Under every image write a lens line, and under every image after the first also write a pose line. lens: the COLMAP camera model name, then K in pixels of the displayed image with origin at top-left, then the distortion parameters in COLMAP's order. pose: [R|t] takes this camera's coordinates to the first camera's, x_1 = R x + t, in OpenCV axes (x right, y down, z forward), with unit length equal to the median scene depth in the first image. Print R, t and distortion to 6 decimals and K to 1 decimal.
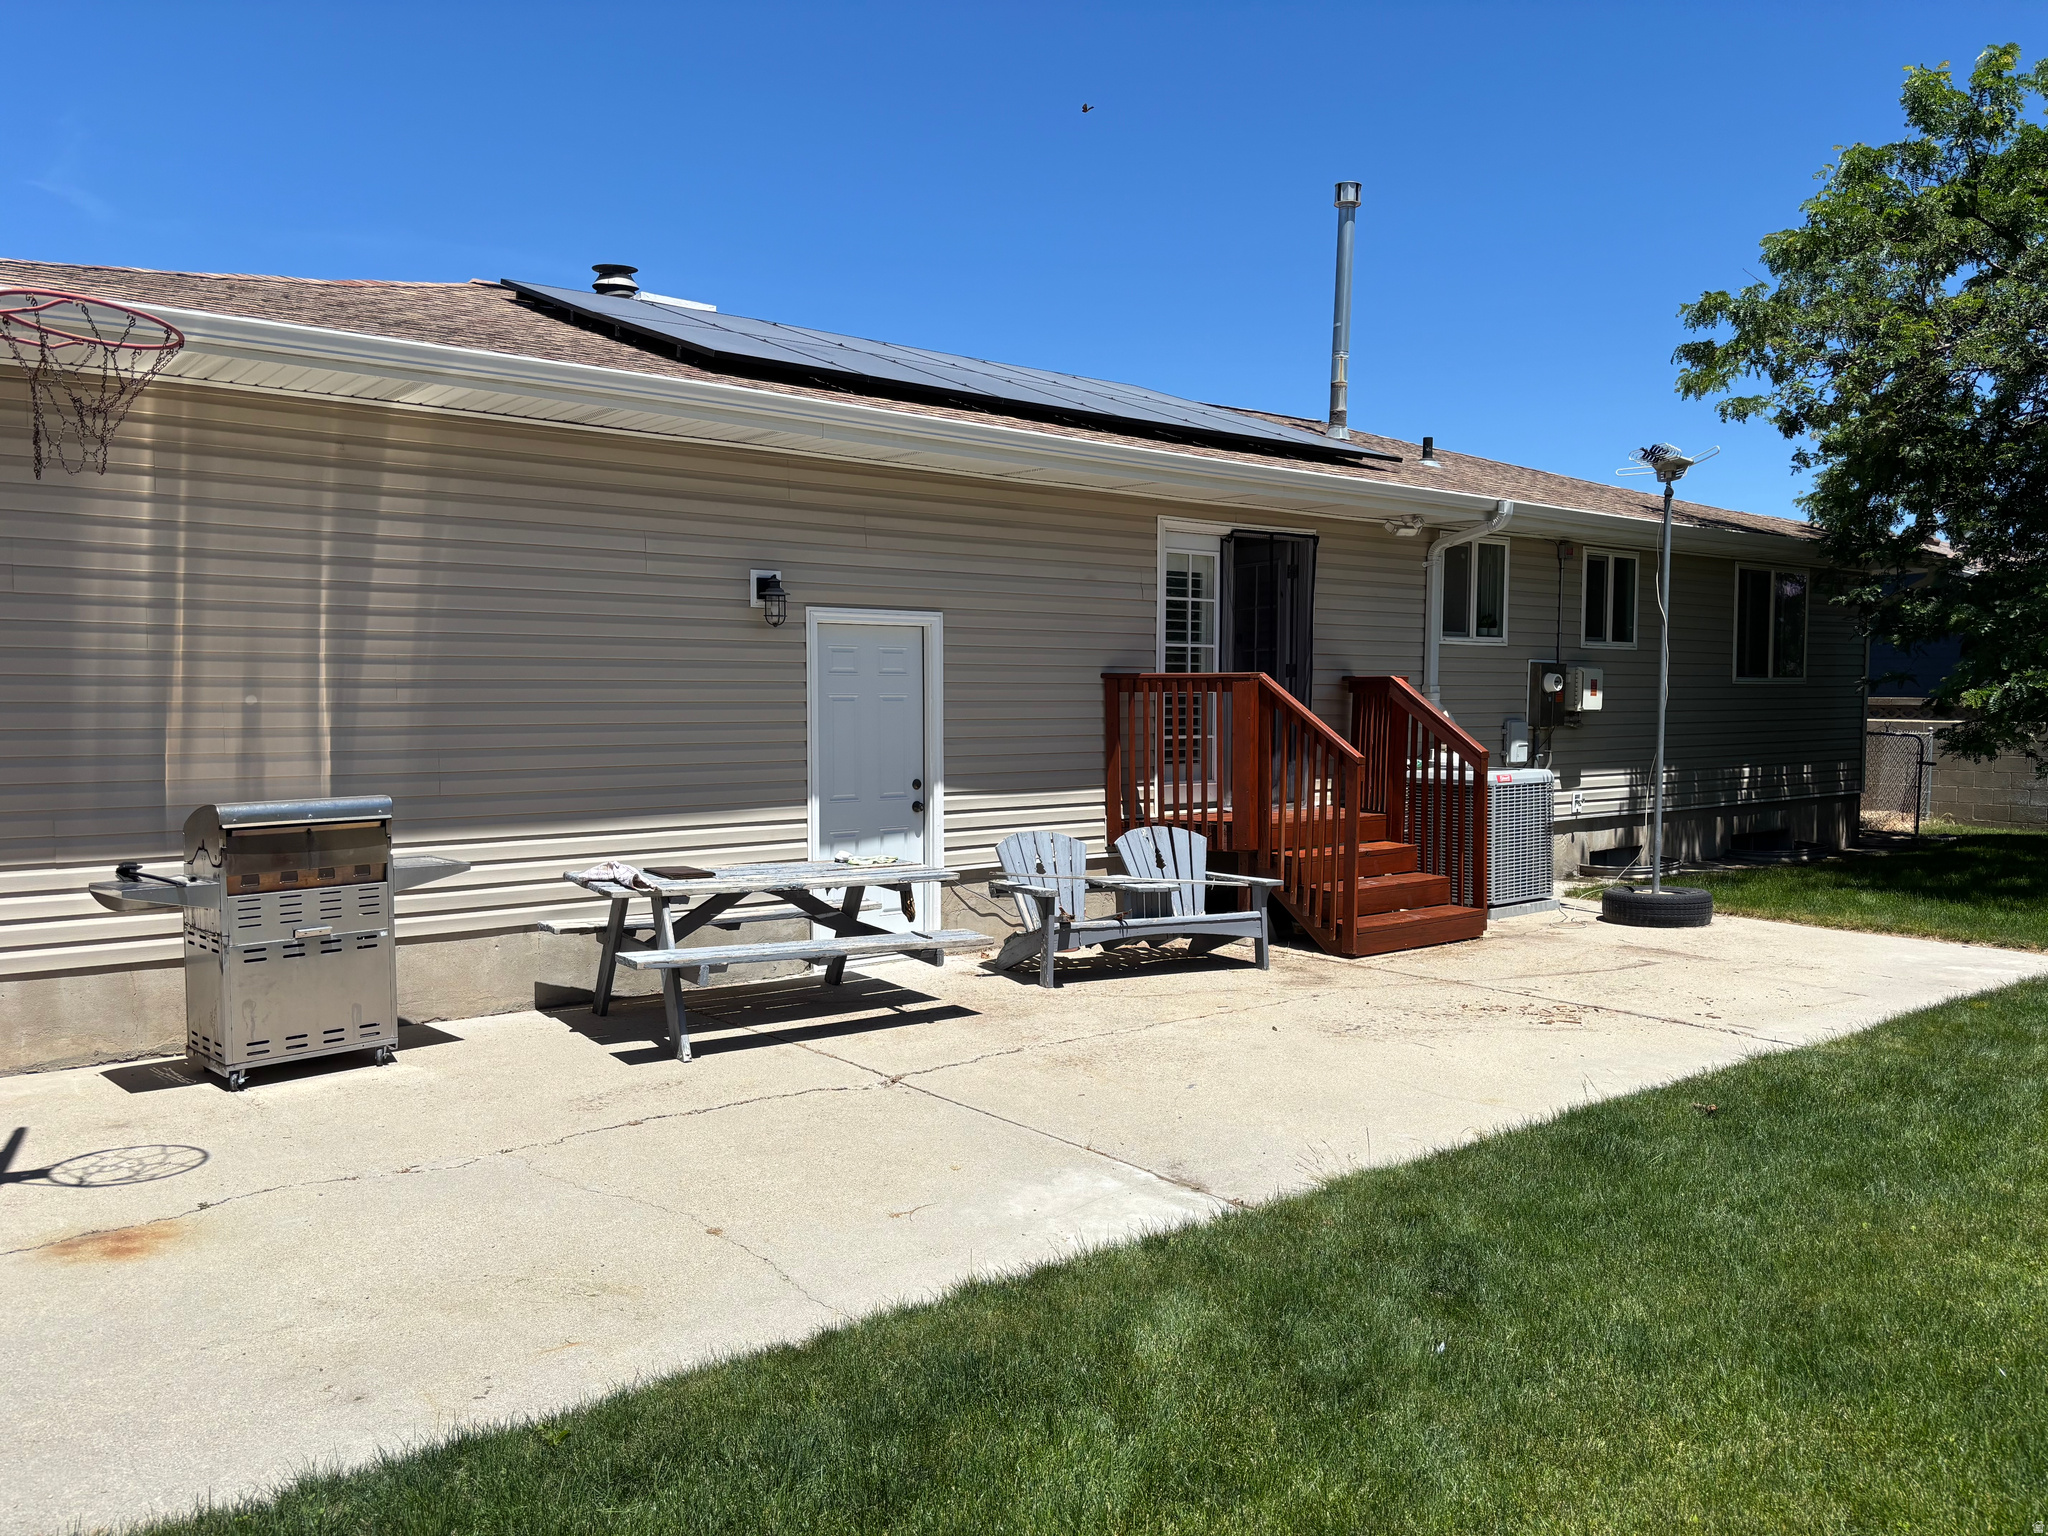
lens RADIAL K [[1560.7, 0, 1024.0], [0, 1560.7, 768.0], [0, 0, 1]] dist [0.116047, -0.137538]
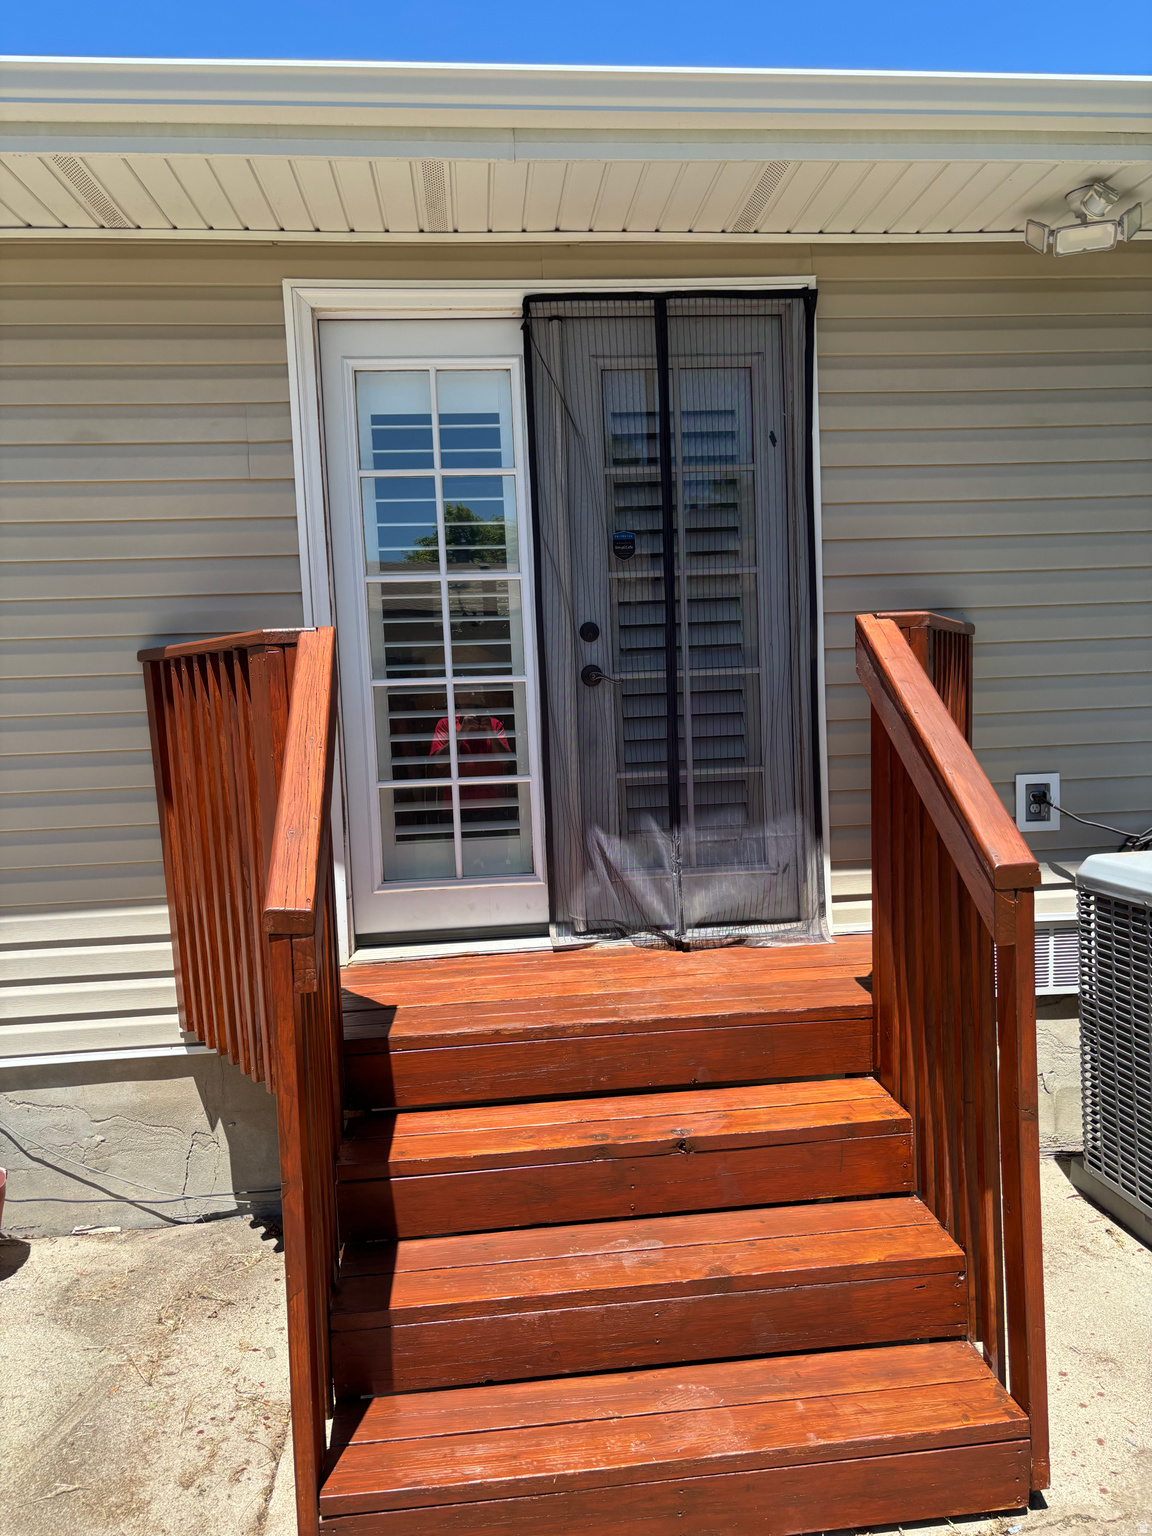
lens RADIAL K [[1167.9, 0, 576.0], [0, 1167.9, 768.0], [0, 0, 1]] dist [0.083894, -0.100857]
pose [[0.825180, 0.015263, -0.564663, 0.328762], [0.009699, 0.999105, 0.041179, -0.038548], [0.564786, -0.039456, 0.824294, 0.747196]]
